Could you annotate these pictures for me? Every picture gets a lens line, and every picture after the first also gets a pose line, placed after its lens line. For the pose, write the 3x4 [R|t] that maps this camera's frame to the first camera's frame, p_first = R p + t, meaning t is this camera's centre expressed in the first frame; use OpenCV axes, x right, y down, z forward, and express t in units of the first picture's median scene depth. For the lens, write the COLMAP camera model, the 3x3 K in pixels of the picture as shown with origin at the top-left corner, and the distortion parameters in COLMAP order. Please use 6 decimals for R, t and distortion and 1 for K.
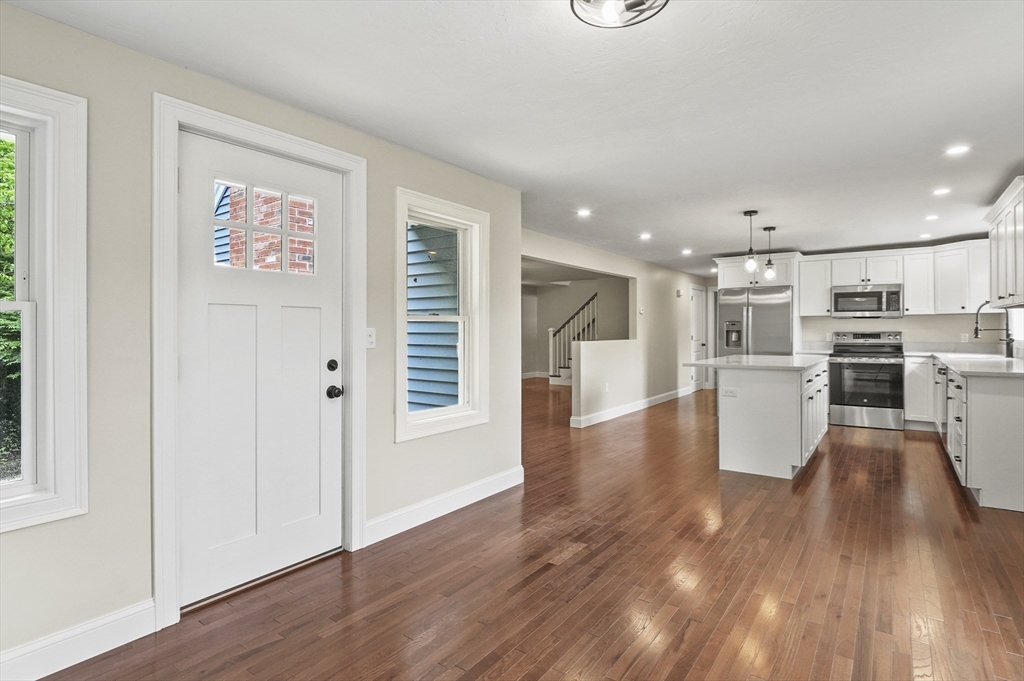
lens RADIAL K [[513.2, 0, 514.7], [0, 513.2, 326.9], [0, 0, 1]] dist [-0.010112, -0.001858]
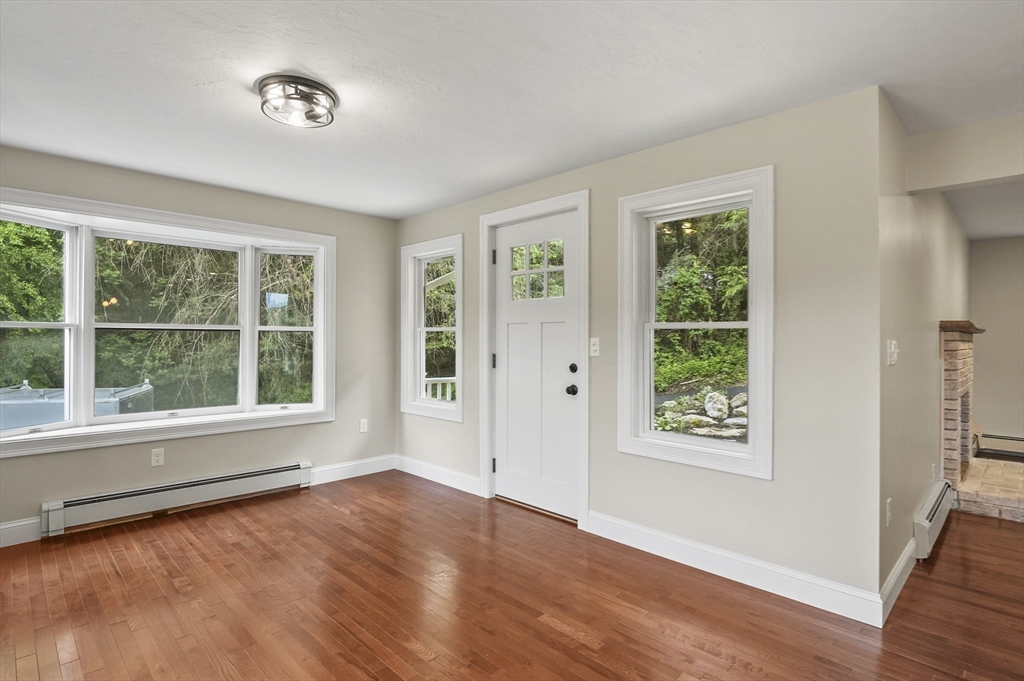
lens RADIAL K [[514.6, 0, 512.0], [0, 514.6, 340.5], [0, 0, 1]] dist [-0.001446, -0.000499]
pose [[-0.148994, -0.002127, -0.988836, 0.851272], [0.001575, 0.999996, -0.002388, 0.010375], [0.988837, -0.001914, -0.148990, 0.999665]]
